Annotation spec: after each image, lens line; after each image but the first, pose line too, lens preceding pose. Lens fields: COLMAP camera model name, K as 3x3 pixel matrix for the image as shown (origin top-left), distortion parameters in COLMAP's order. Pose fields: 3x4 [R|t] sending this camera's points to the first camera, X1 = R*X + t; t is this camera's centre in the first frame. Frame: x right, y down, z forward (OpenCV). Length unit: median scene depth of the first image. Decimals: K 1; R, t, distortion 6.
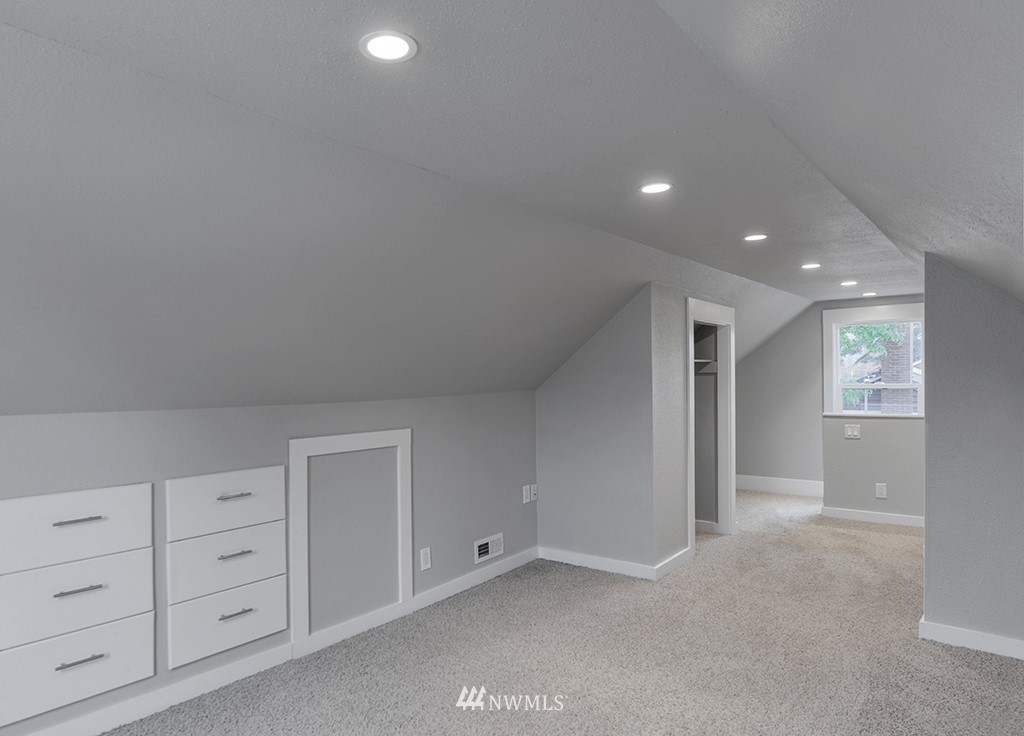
lens RADIAL K [[648.2, 0, 511.9], [0, 648.2, 376.3], [0, 0, 1]] dist [-0.008074, -0.001382]
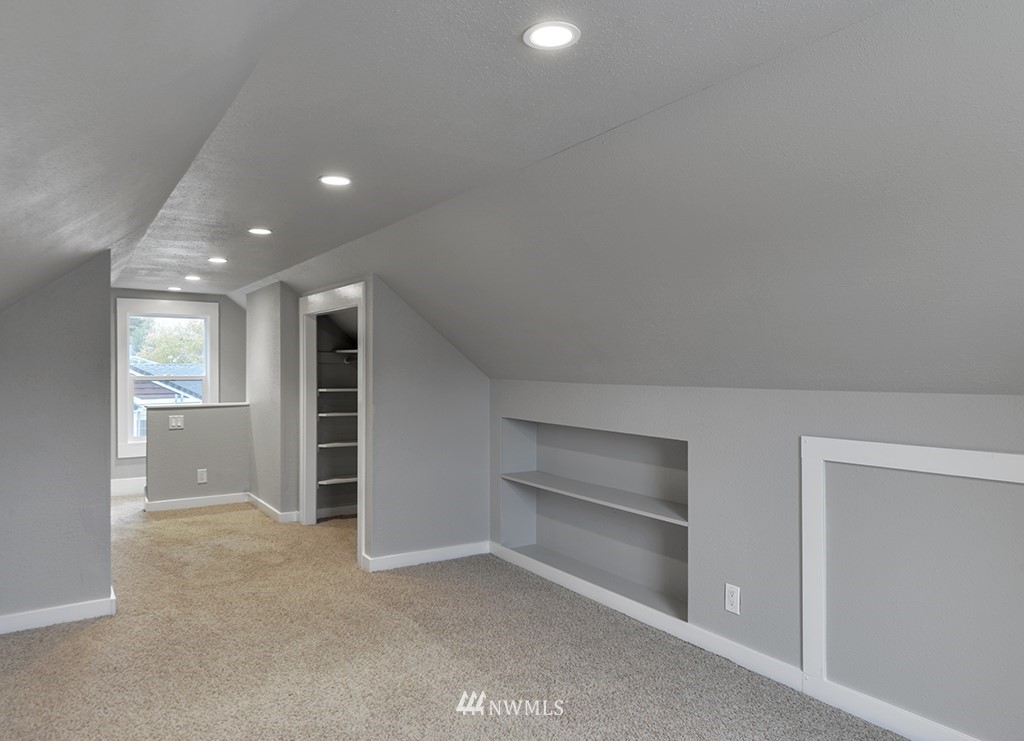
lens RADIAL K [[648.7, 0, 512.3], [0, 648.7, 369.4], [0, 0, 1]] dist [0.000444, -0.000282]
pose [[0.318316, 0.006795, 0.947960, -0.400607], [-0.007138, 0.999963, -0.004771, 0.004384], [-0.947958, -0.005248, 0.318353, 0.255175]]
